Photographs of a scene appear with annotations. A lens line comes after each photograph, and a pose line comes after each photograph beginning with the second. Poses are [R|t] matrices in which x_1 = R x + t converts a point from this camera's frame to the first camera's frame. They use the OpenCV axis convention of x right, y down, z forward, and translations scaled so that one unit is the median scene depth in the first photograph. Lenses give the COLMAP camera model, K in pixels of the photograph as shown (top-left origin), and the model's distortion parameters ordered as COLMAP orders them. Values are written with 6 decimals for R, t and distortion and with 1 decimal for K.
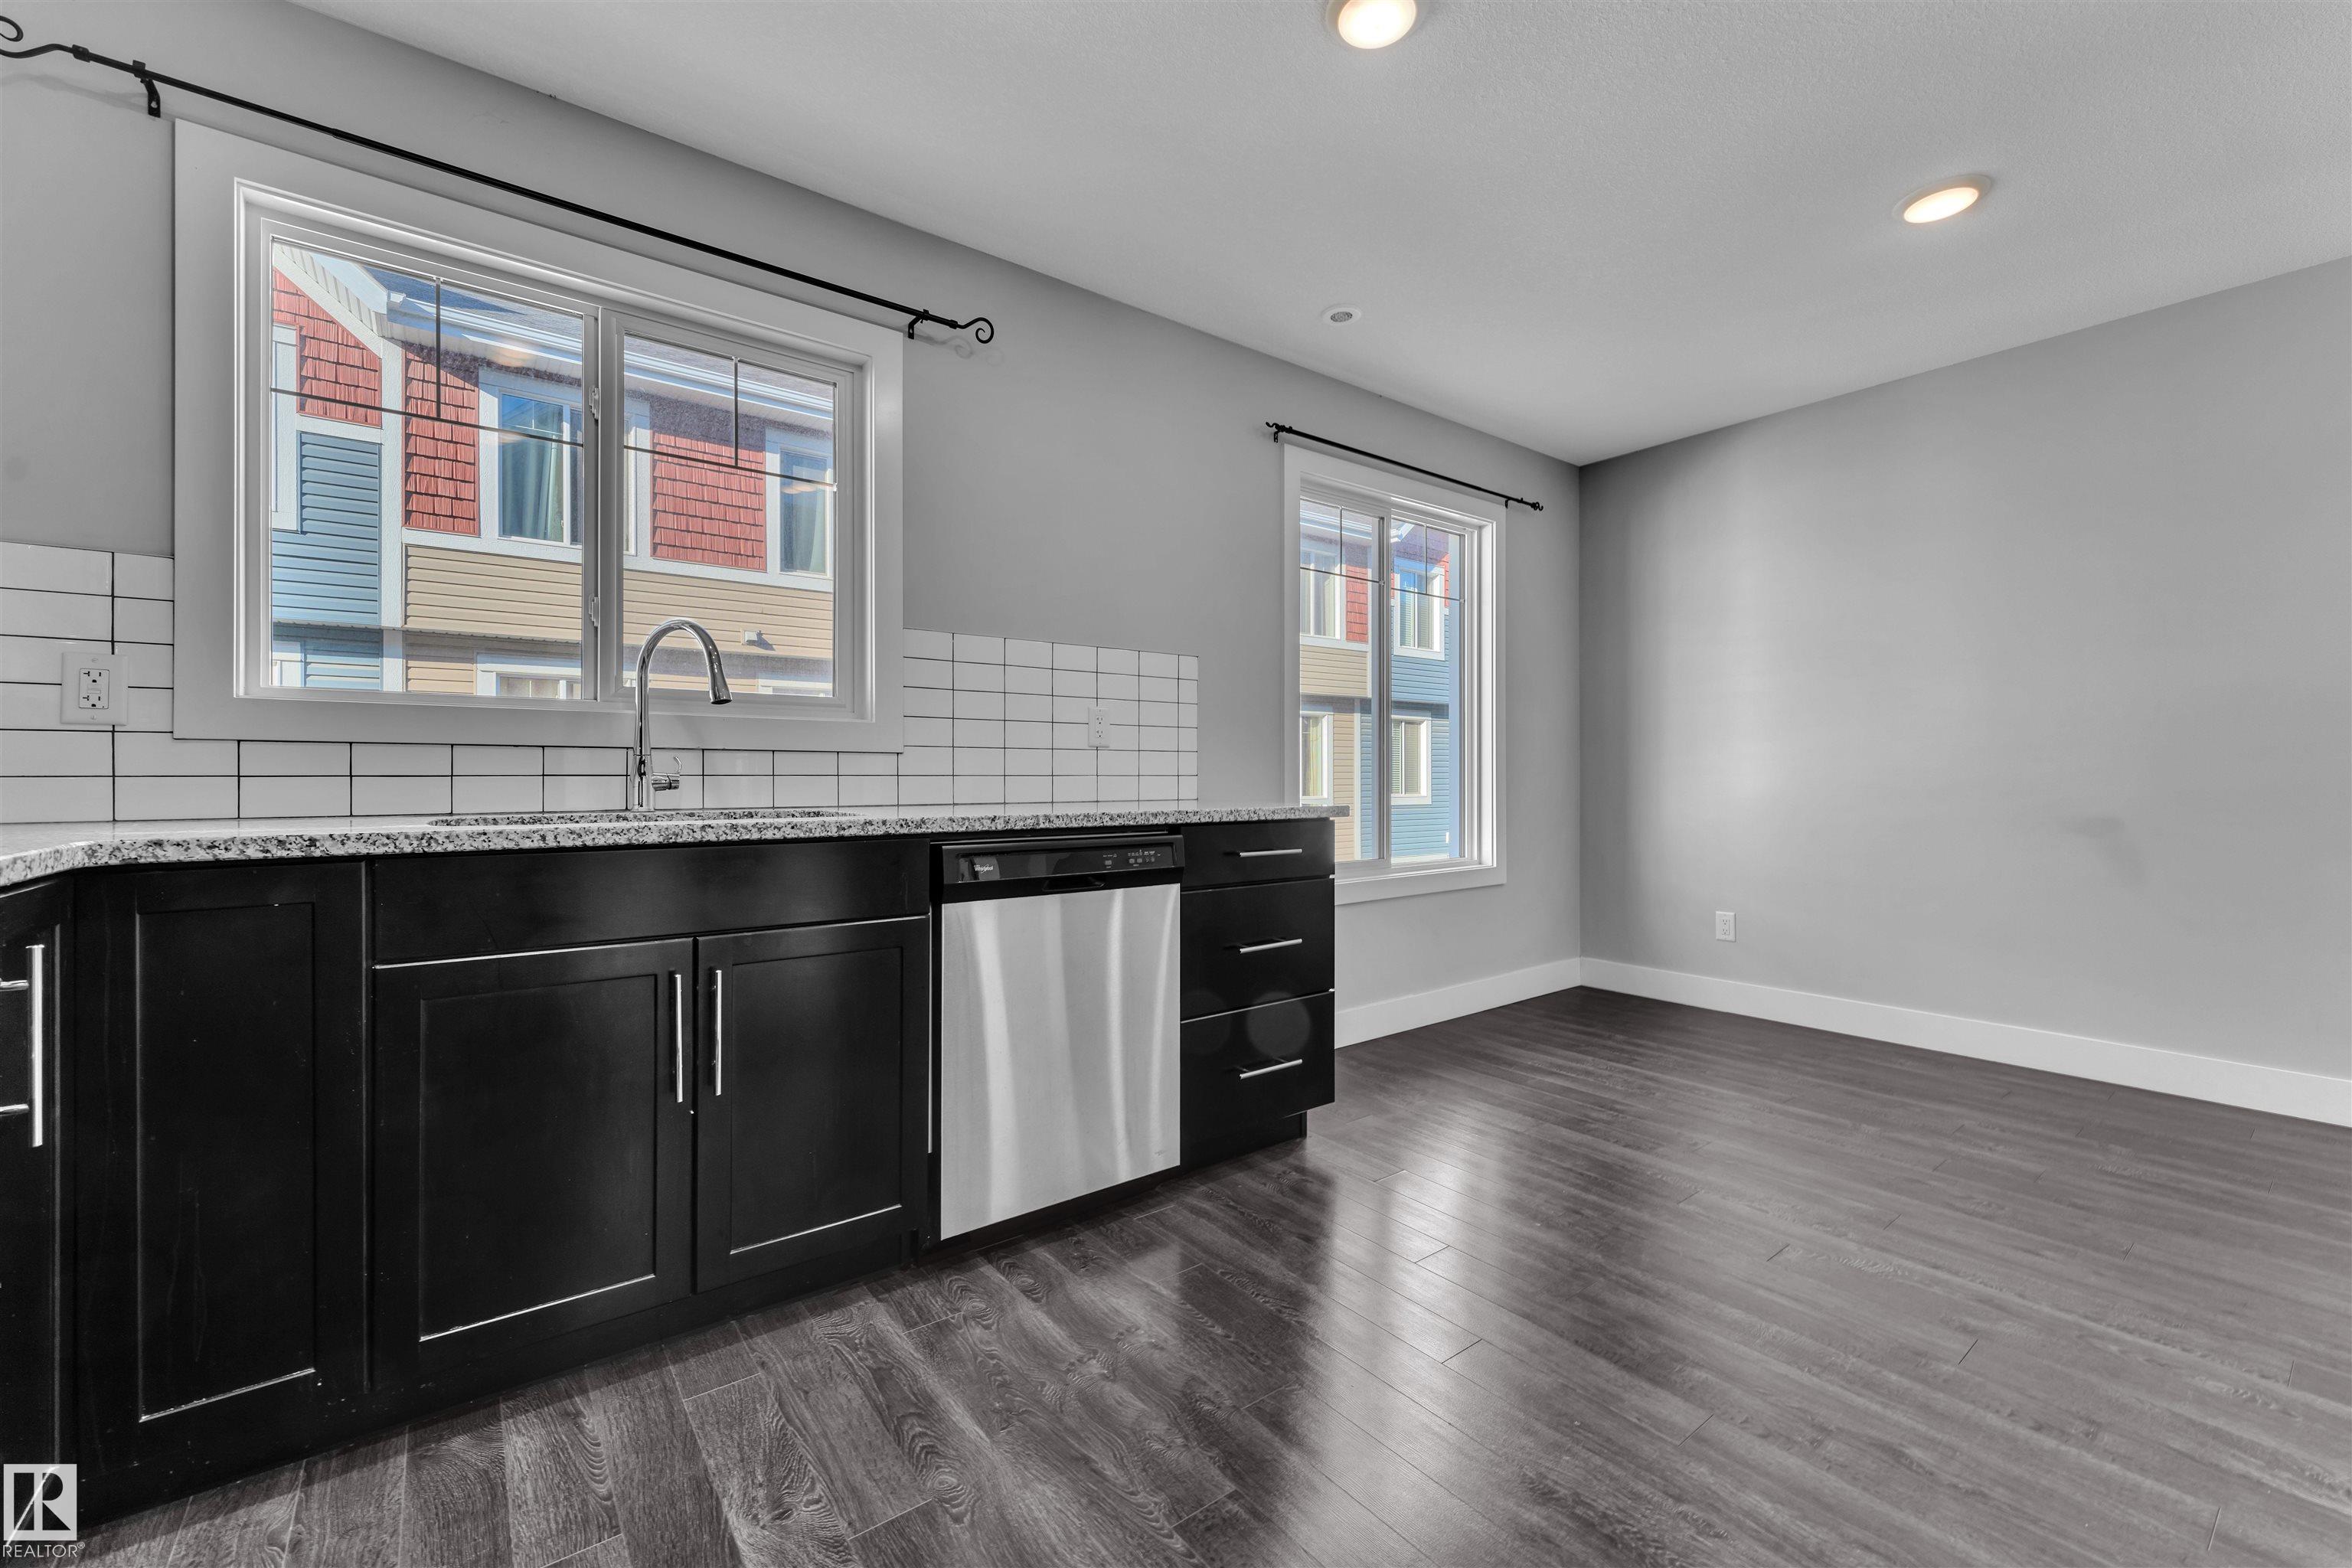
lens RADIAL K [[946.9, 0, 1170.7], [0, 946.9, 773.1], [0, 0, 1]] dist [-0.002508, -0.000395]
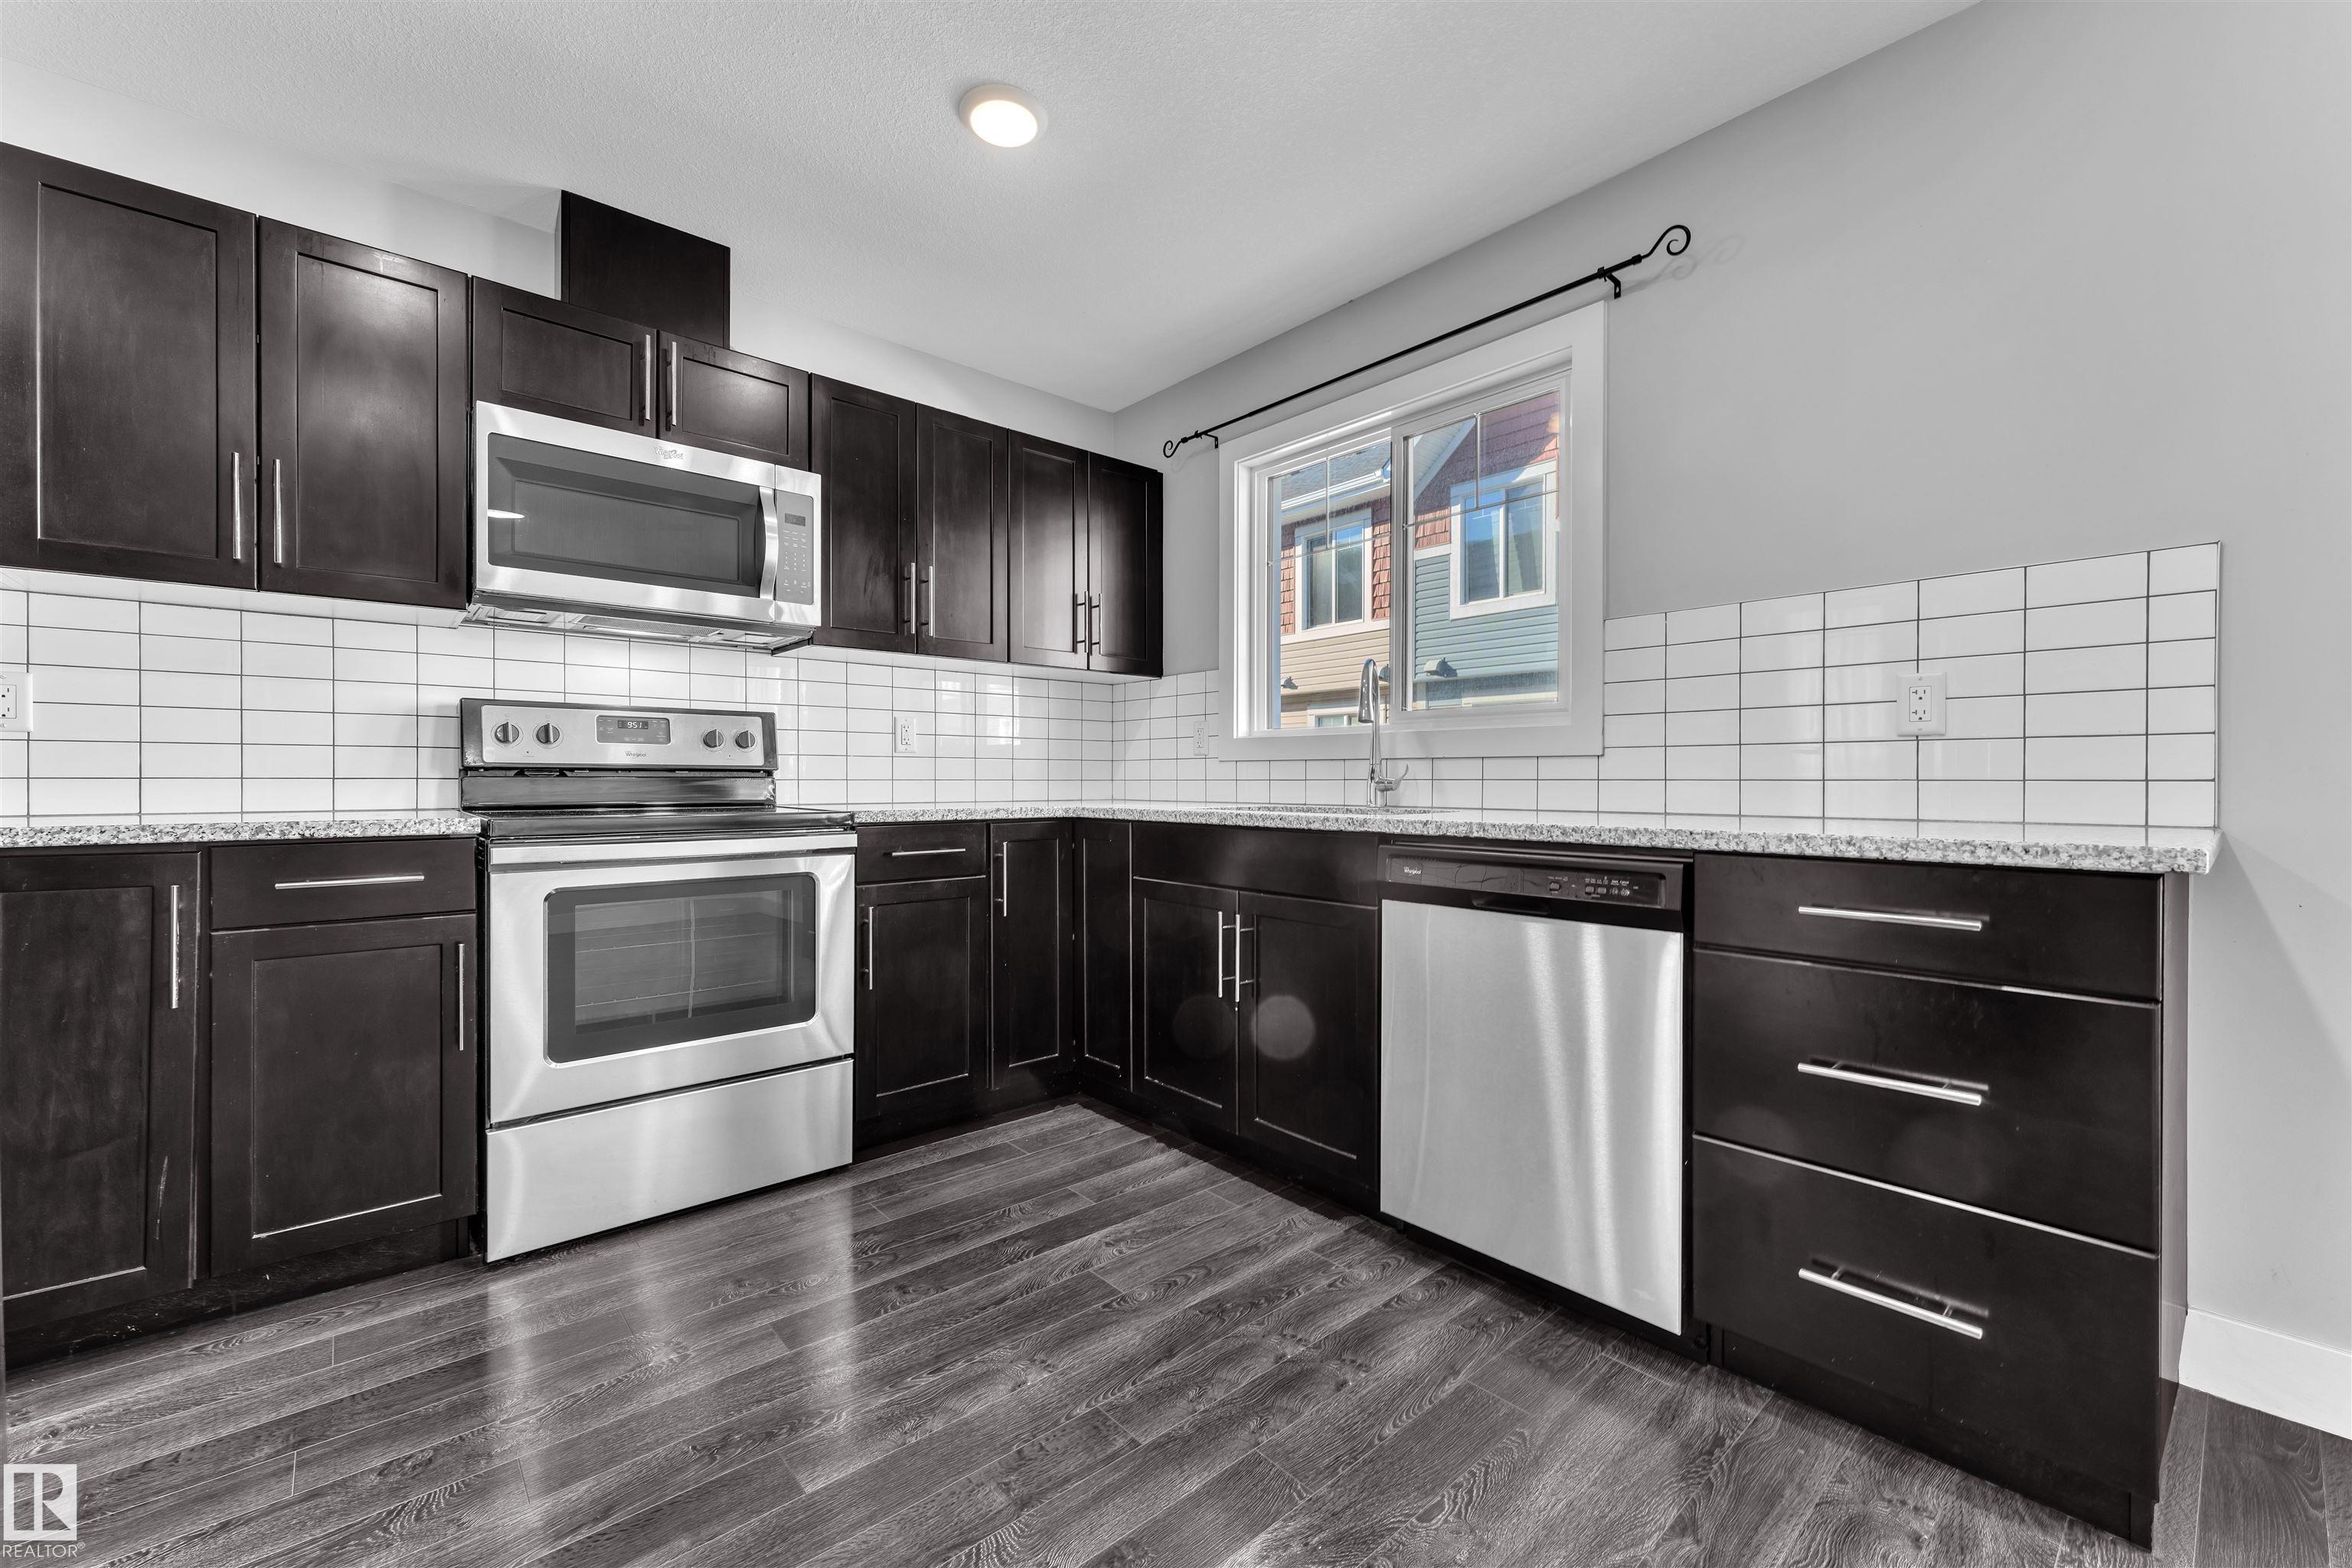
lens RADIAL K [[947.6, 0, 1169.5], [0, 947.6, 784.5], [0, 0, 1]] dist [-0.000568, -0.000068]
pose [[0.062855, 0.004258, -0.998014, 0.763376], [0.001503, 0.999989, 0.004361, 0.002806], [0.998022, -0.001774, 0.062848, 0.645957]]
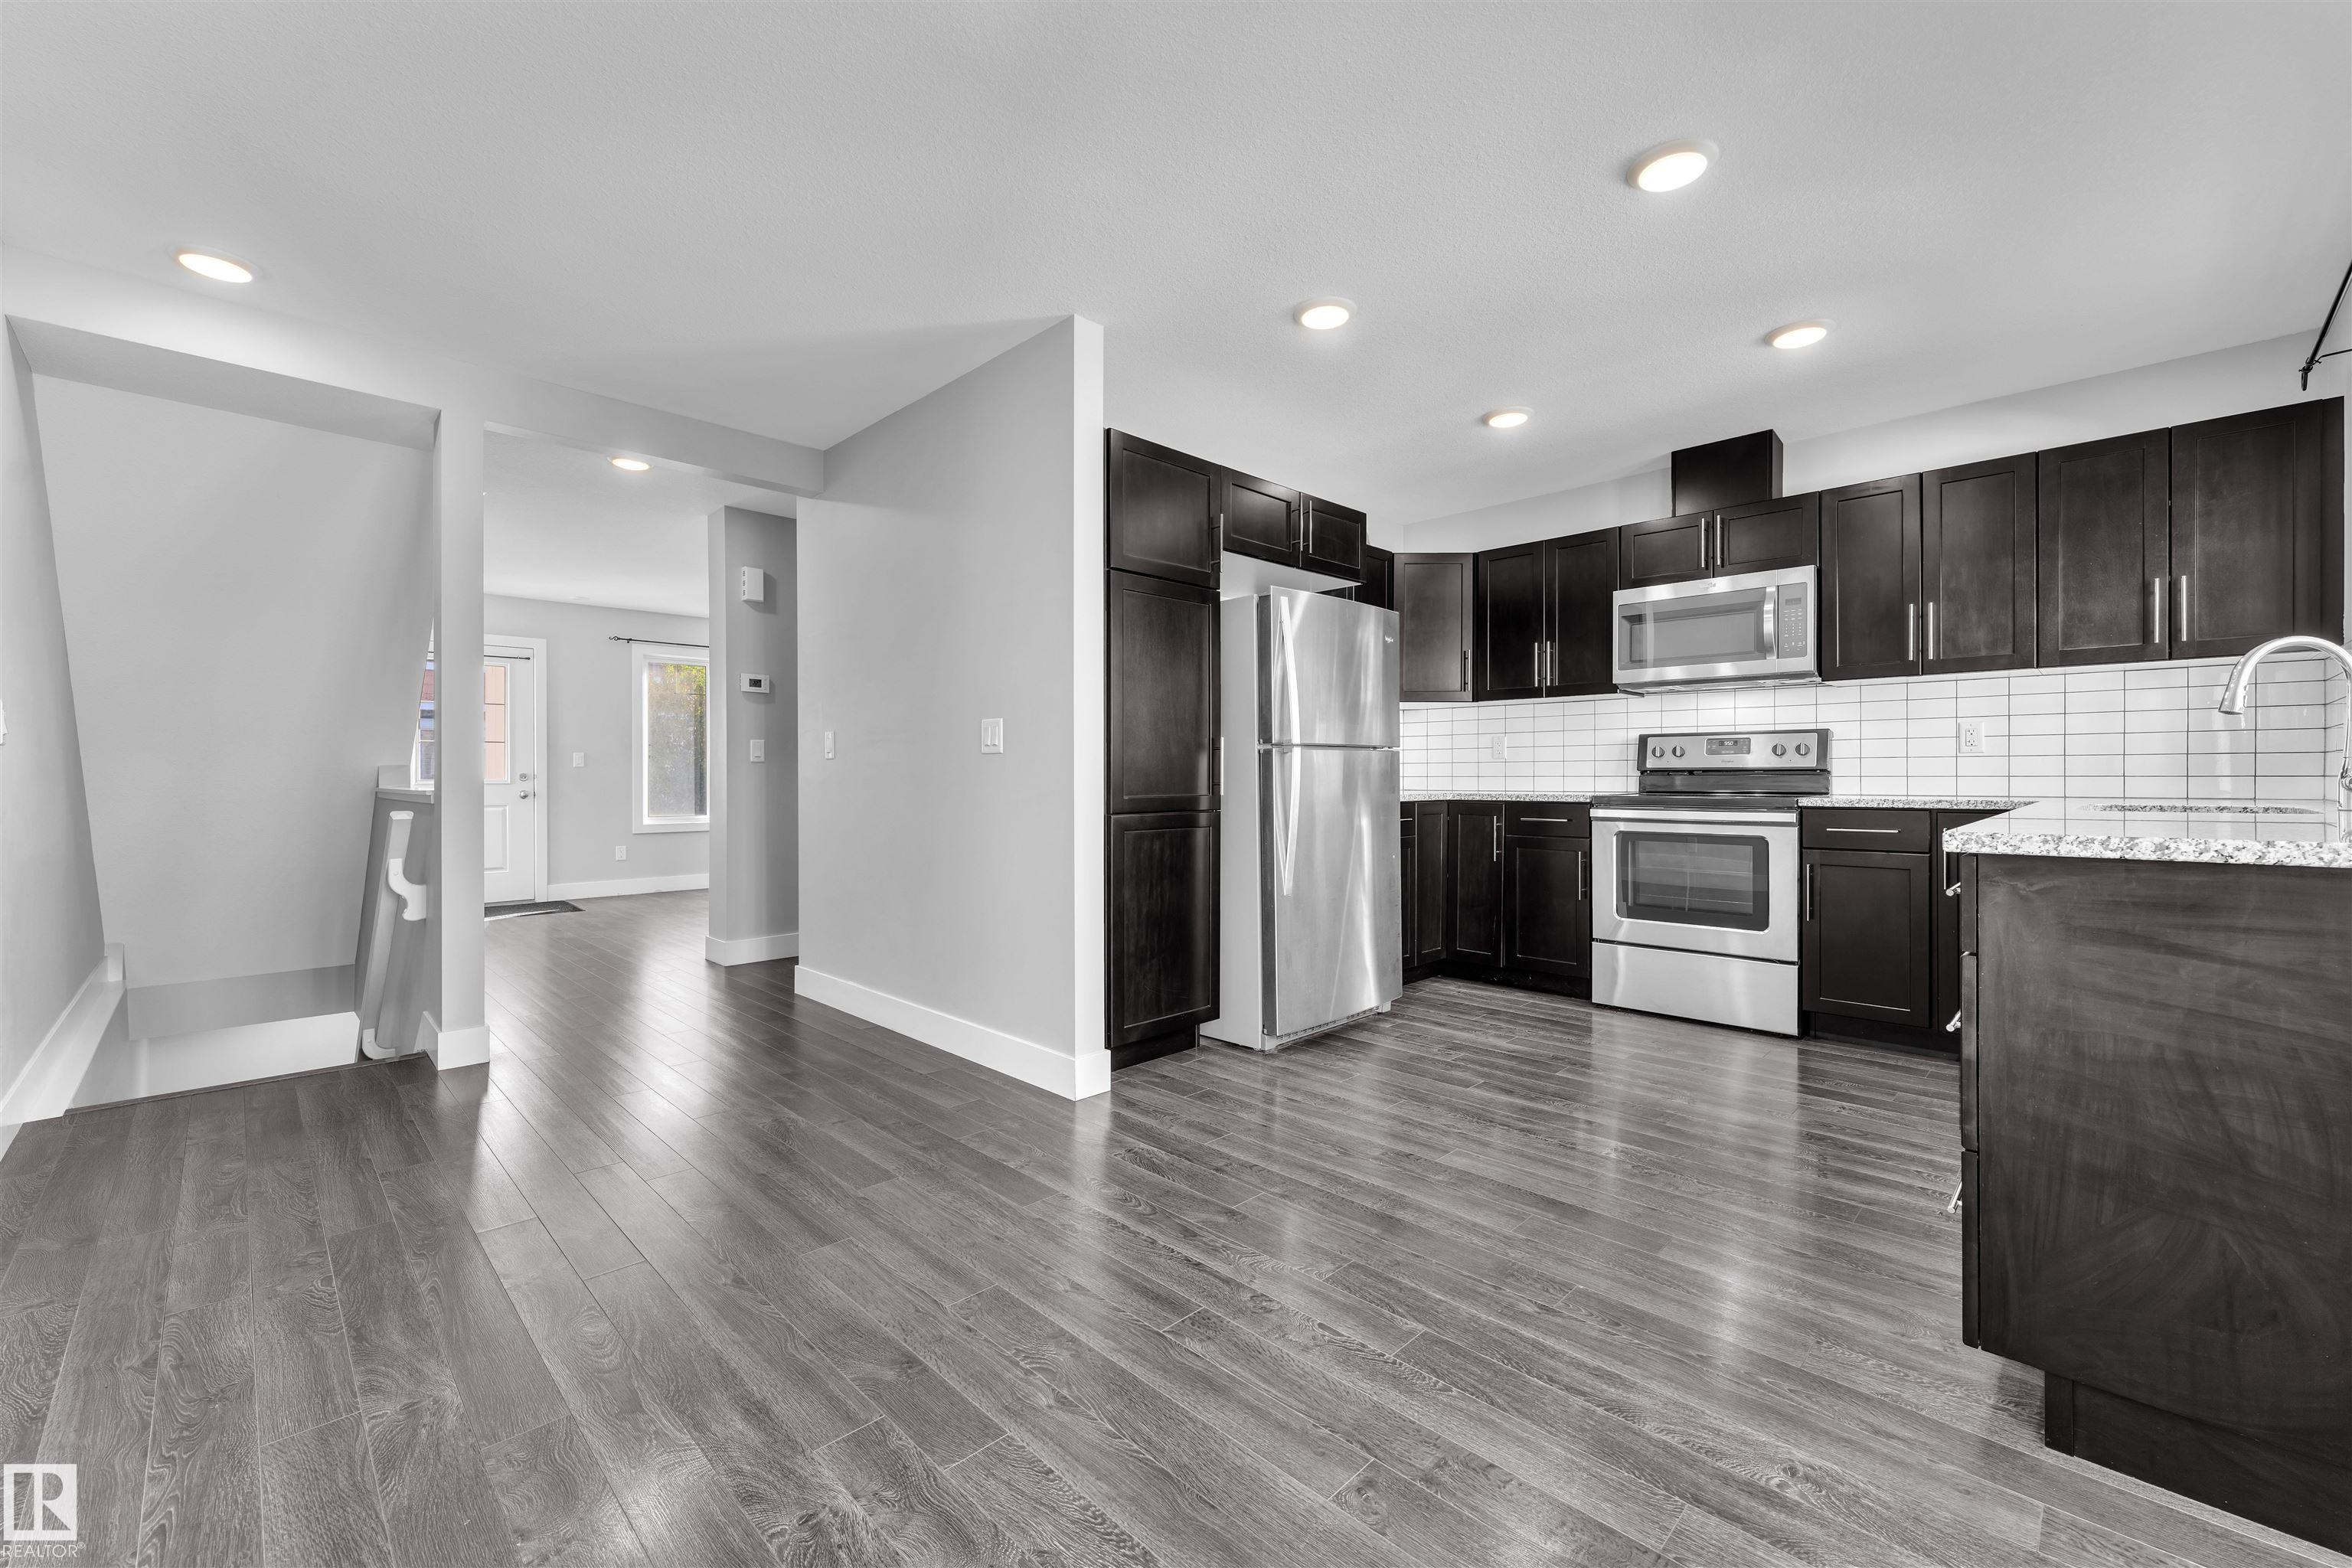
lens RADIAL K [[947.6, 0, 1169.5], [0, 947.6, 784.5], [0, 0, 1]] dist [-0.000568, -0.000068]
pose [[-0.991938, 0.005327, -0.126616, 0.937268], [0.004427, 0.999963, 0.007385, -0.003219], [0.126650, 0.006765, -0.991924, 1.947601]]
